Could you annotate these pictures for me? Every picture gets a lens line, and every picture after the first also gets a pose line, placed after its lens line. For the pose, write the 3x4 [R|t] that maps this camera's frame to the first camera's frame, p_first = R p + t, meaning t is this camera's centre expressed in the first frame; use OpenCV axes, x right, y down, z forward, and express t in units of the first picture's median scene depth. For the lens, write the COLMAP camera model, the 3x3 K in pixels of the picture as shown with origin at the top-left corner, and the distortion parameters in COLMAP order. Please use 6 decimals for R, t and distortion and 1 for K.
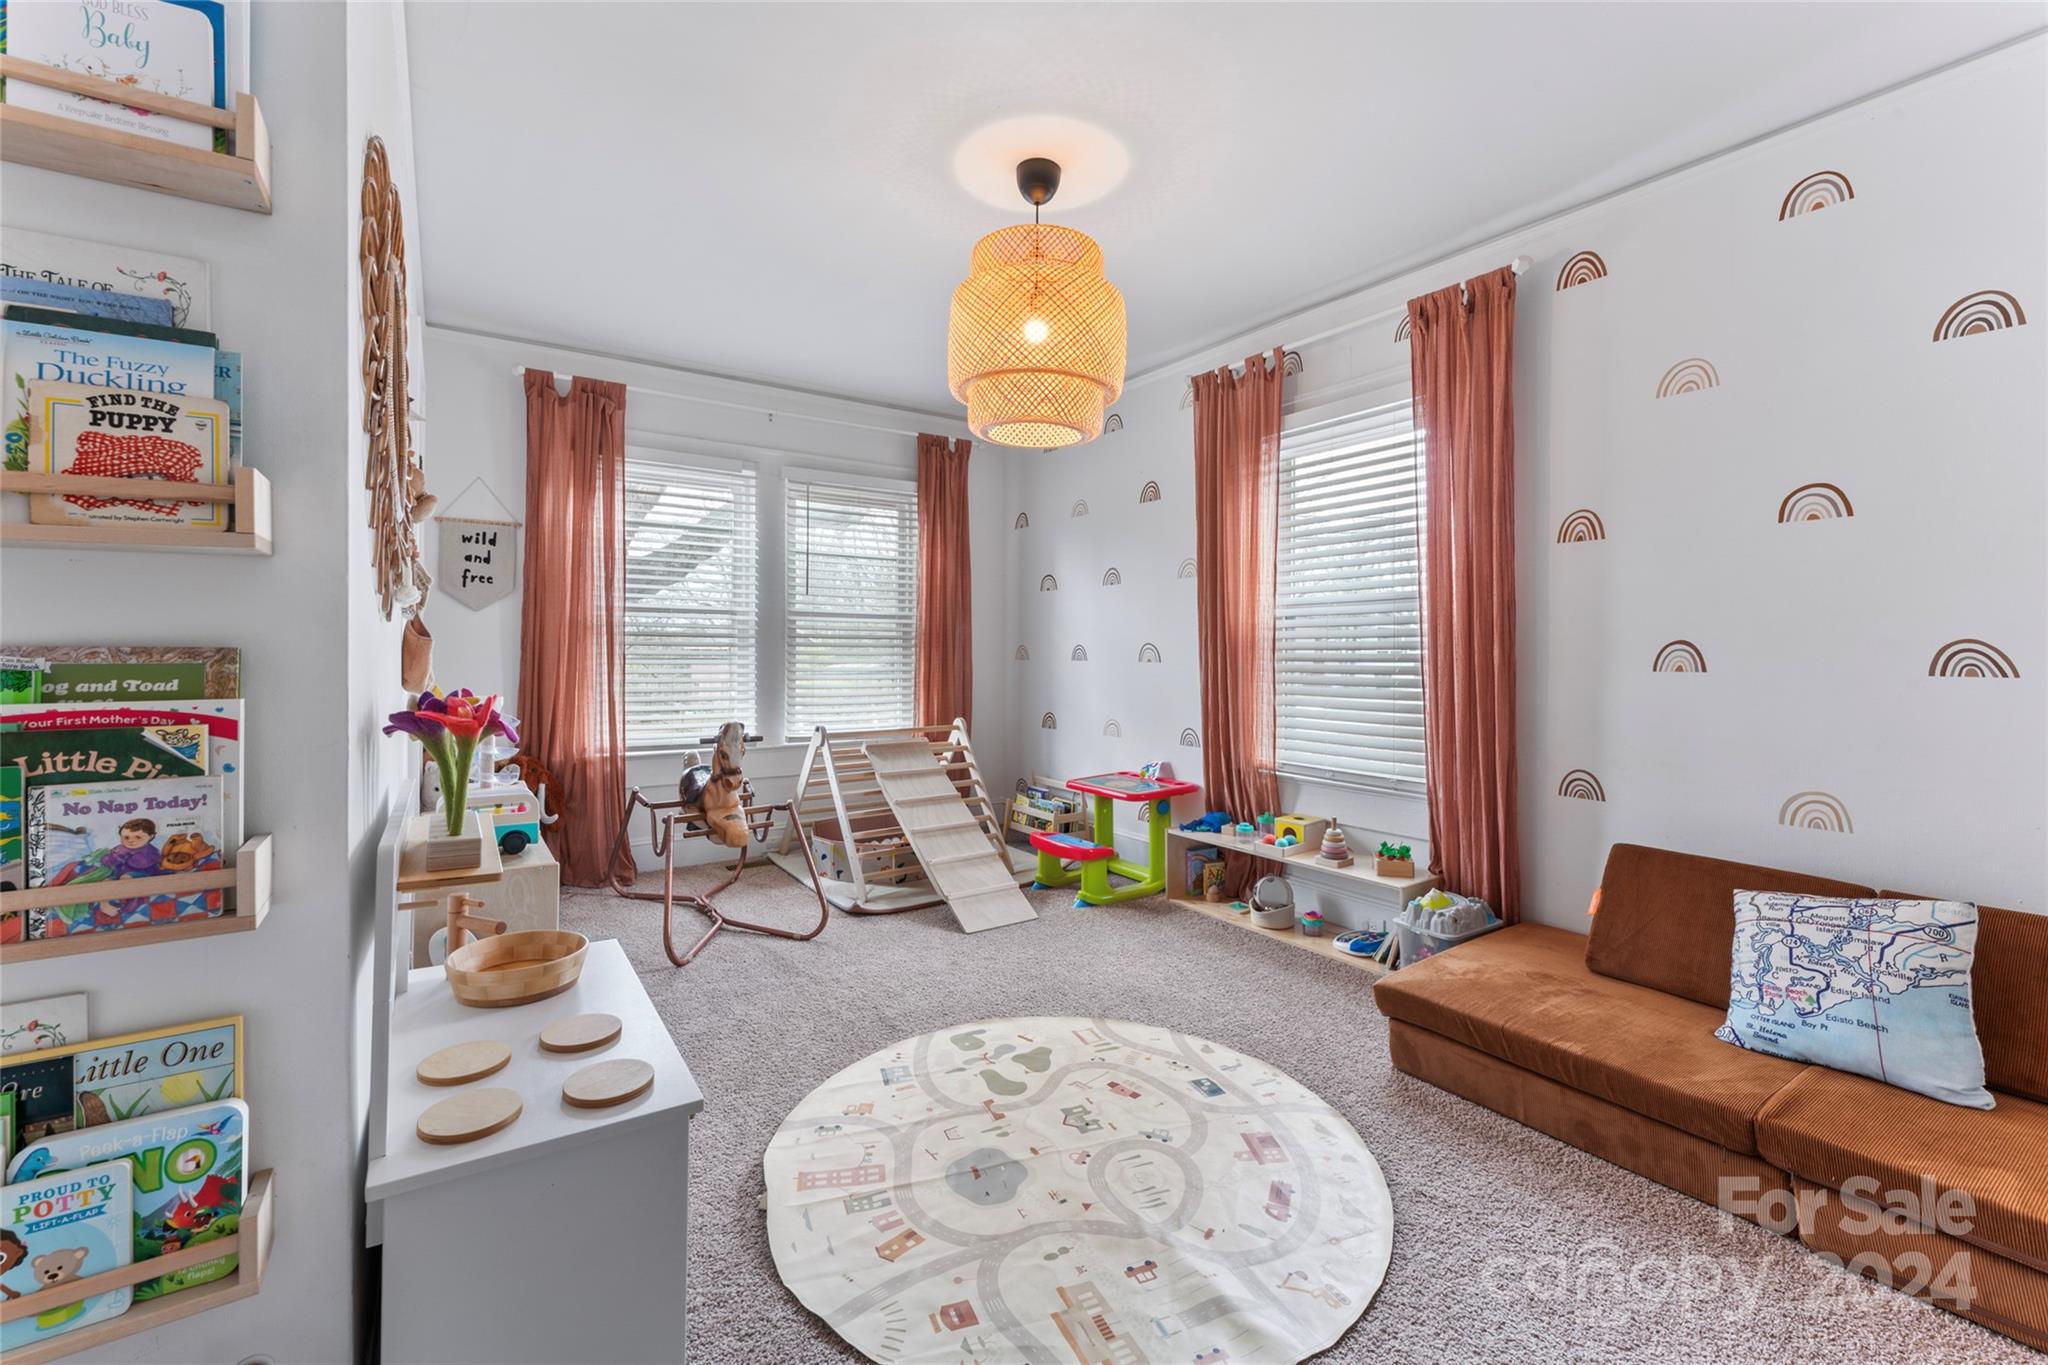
lens RADIAL K [[860.5, 0, 1024.8], [0, 860.5, 654.0], [0, 0, 1]] dist [-0.000612, -0.000165]
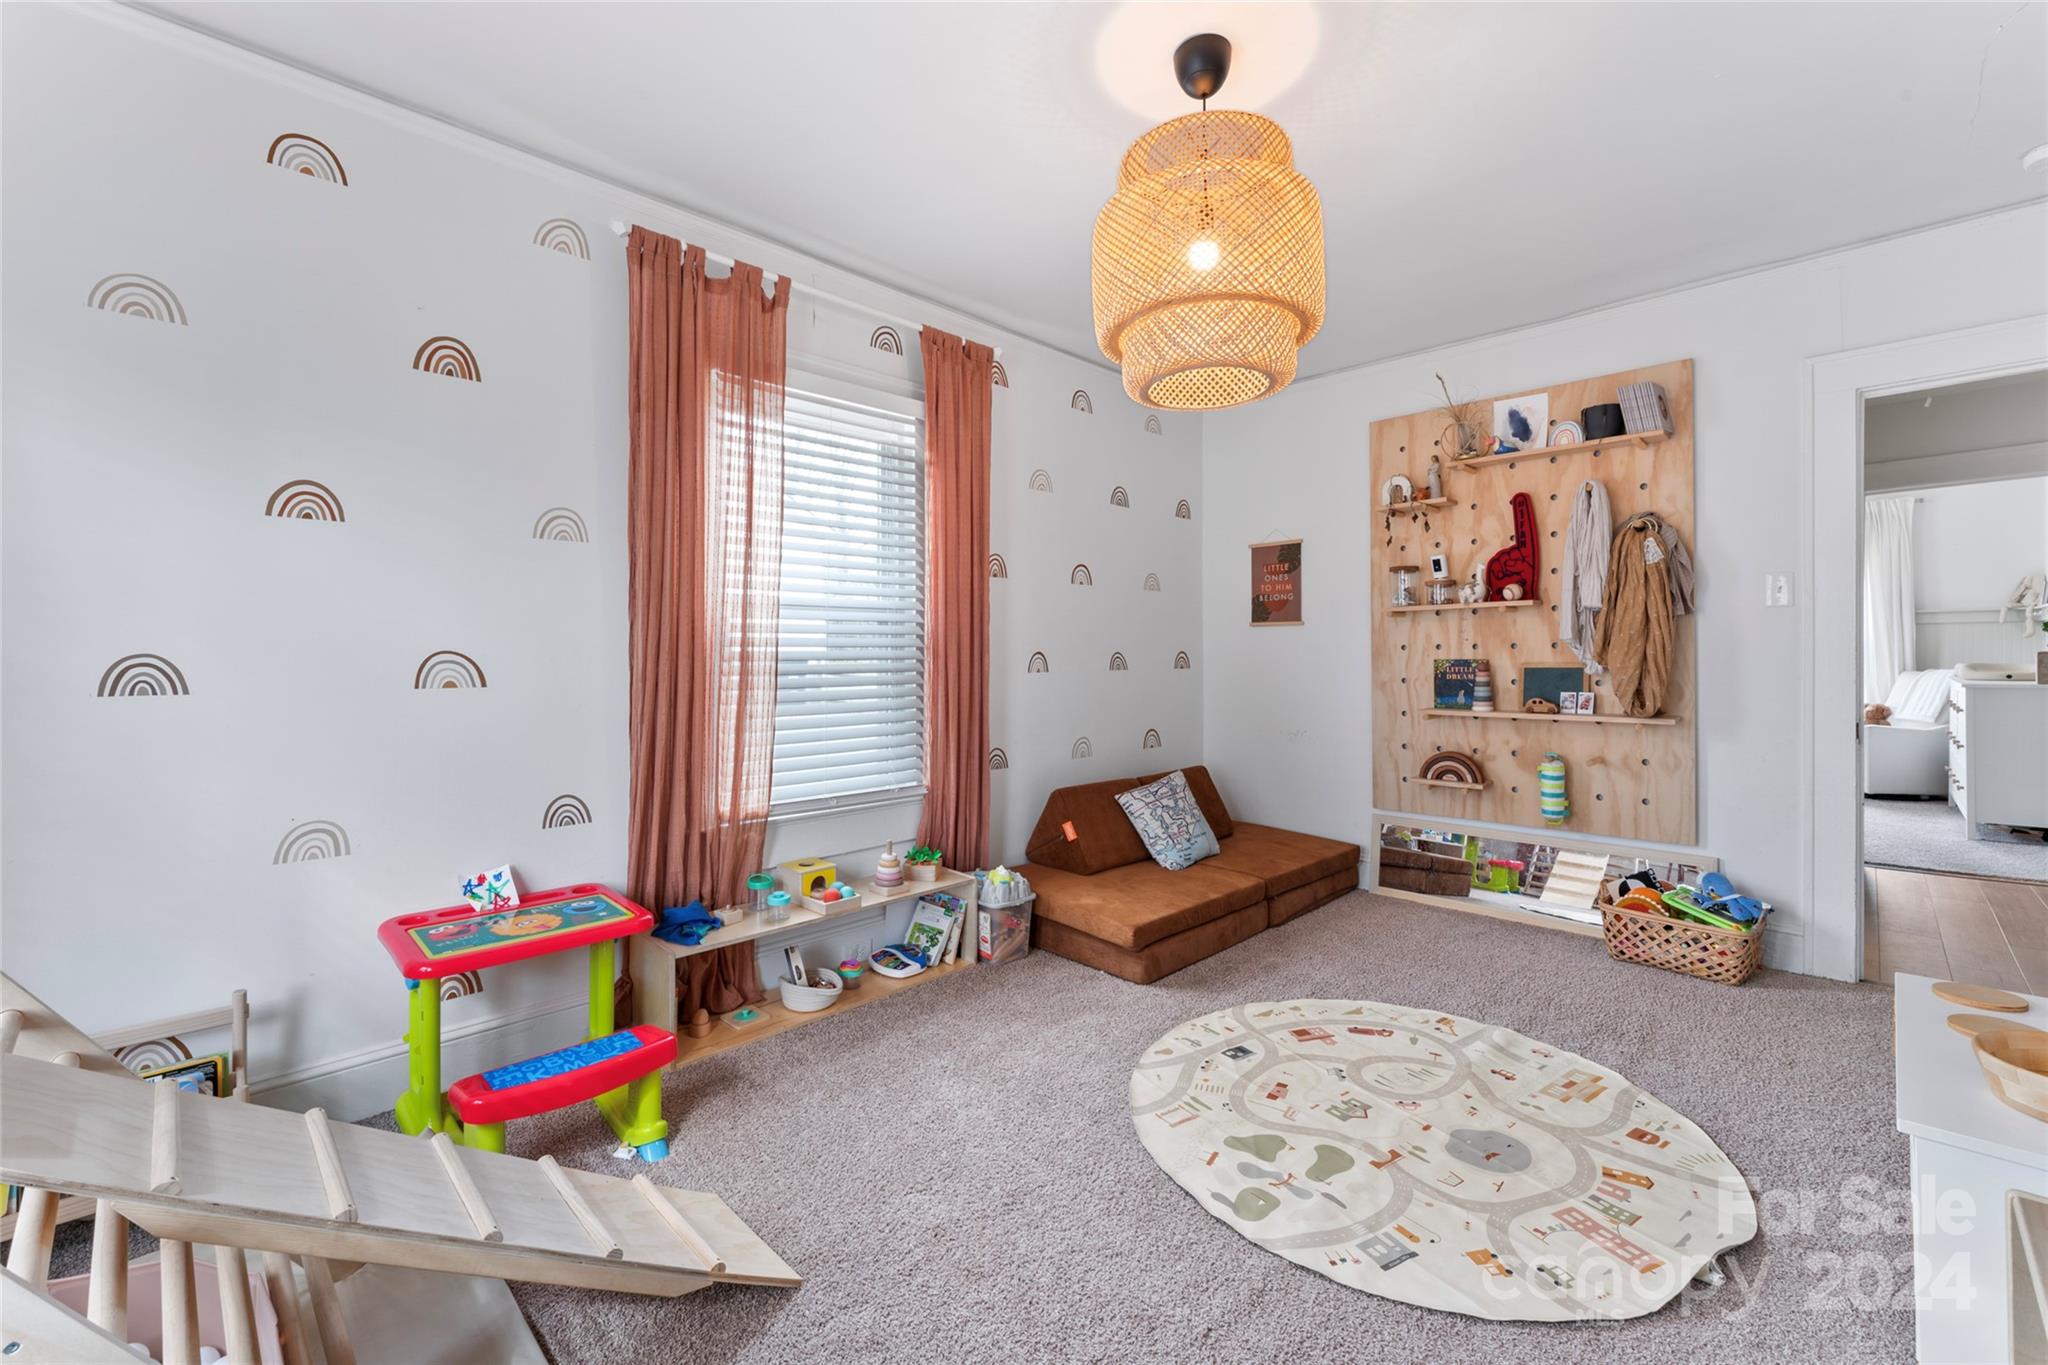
lens RADIAL K [[860.5, 0, 1024.8], [0, 860.5, 654.0], [0, 0, 1]] dist [-0.000612, -0.000165]
pose [[-0.190384, -0.001218, 0.981709, -0.808792], [0.009522, 0.999950, 0.003087, -0.017029], [-0.981664, 0.009935, -0.190362, 1.446839]]
